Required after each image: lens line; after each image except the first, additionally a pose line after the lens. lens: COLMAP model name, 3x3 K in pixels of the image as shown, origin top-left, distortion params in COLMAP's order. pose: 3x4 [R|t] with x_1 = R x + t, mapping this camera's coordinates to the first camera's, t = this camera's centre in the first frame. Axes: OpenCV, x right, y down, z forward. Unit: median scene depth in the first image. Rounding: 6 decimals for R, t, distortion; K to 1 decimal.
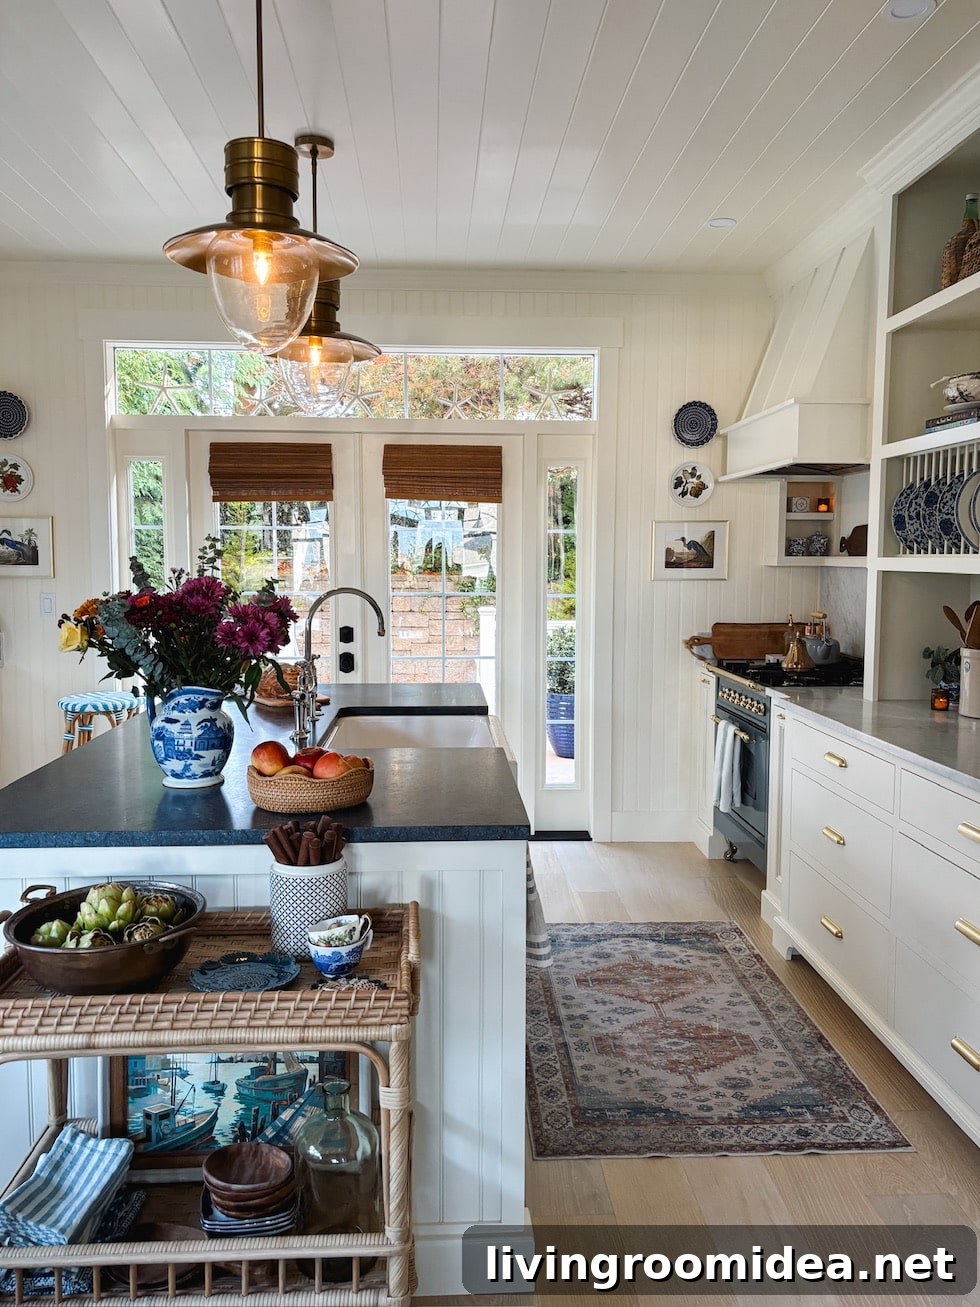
lens RADIAL K [[993.8, 0, 477.2], [0, 993.8, 648.1], [0, 0, 1]] dist [0.035855, -0.029916]
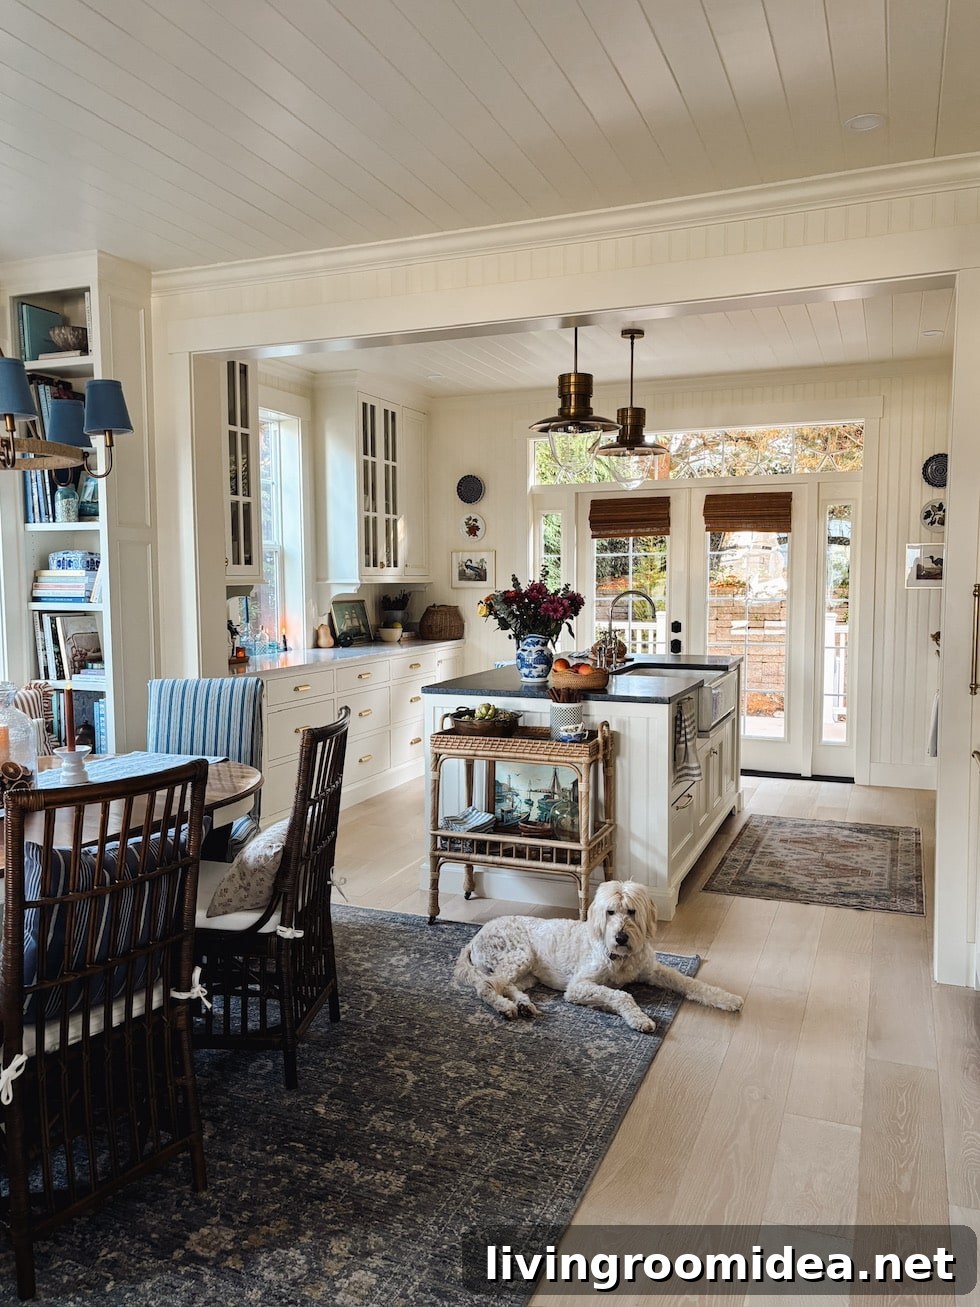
lens RADIAL K [[993.8, 0, 493.0], [0, 993.8, 651.8], [0, 0, 1]] dist [0.035855, -0.029916]
pose [[0.907366, 0.023146, -0.419704, 0.429589], [-0.029472, 0.999529, -0.008595, 0.078000], [0.419307, 0.020168, 0.907620, -0.785194]]
